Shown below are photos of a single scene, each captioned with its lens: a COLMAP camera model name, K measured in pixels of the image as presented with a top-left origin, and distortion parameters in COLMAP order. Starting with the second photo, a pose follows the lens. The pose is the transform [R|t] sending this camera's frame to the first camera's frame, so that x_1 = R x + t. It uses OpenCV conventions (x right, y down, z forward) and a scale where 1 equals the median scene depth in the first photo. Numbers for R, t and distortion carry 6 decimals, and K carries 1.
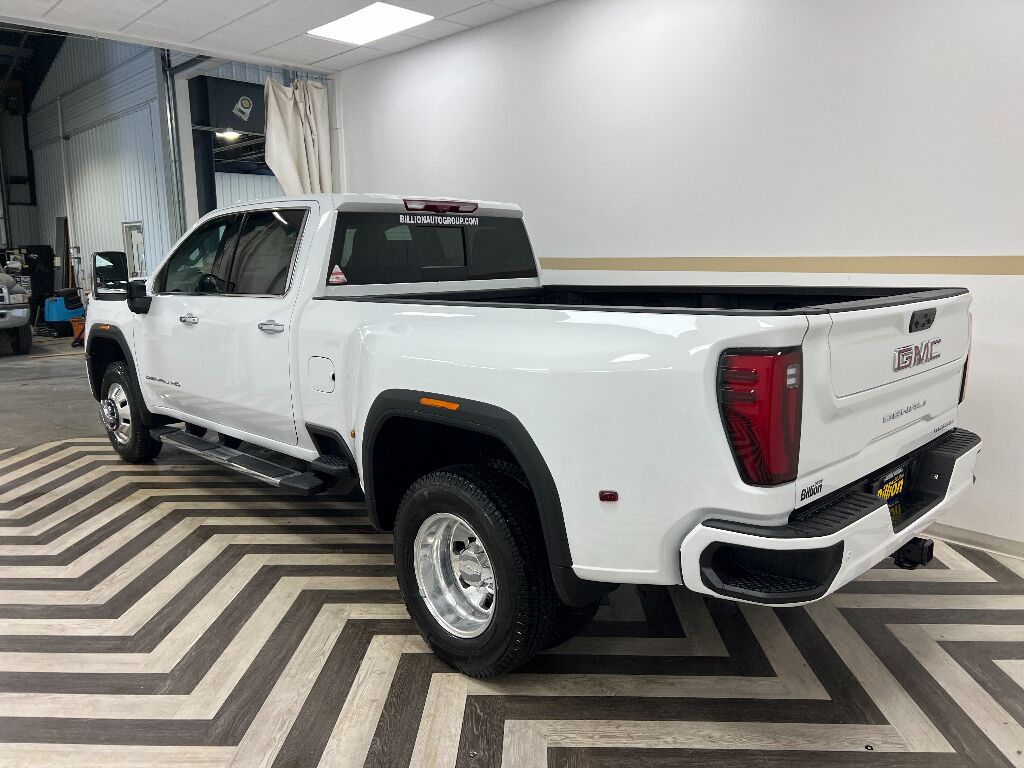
lens RADIAL K [[775.7, 0, 514.8], [0, 775.7, 382.2], [0, 0, 1]] dist [0.031947, -0.007296]
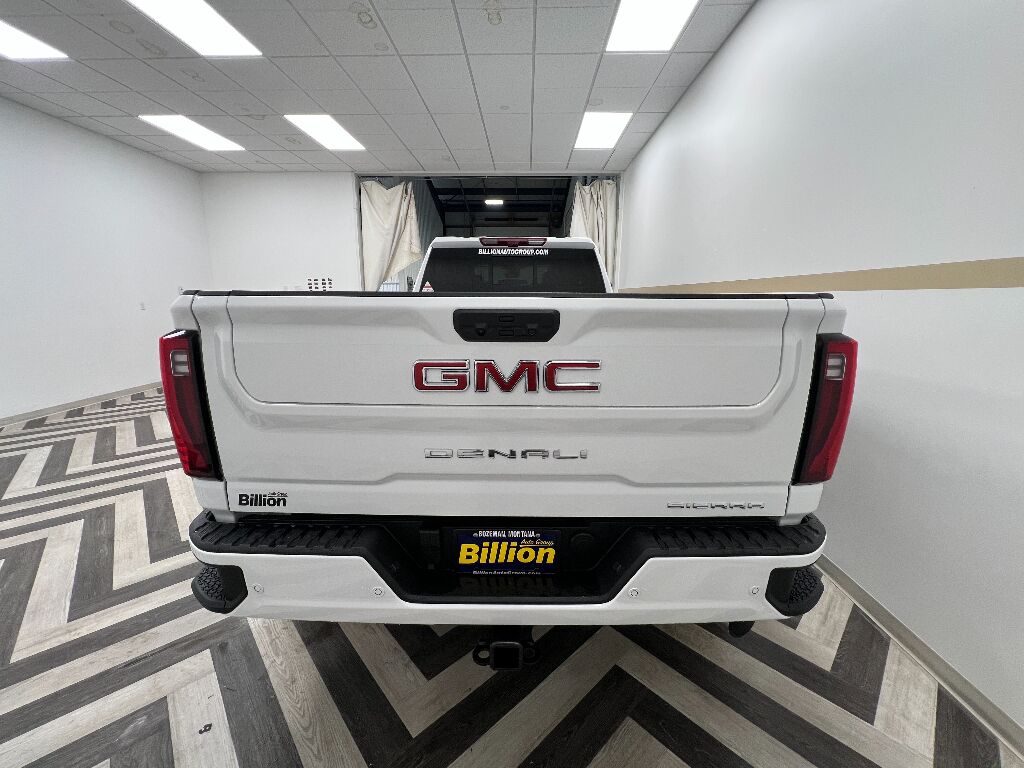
lens RADIAL K [[410.2, 0, 514.3], [0, 410.2, 383.6], [0, 0, 1]] dist [-0.001136, -0.000210]
pose [[0.696675, 0.158851, -0.699578, 0.501668], [-0.129586, 0.987000, 0.095067, -0.041622], [0.705585, 0.024425, 0.708204, 0.490244]]
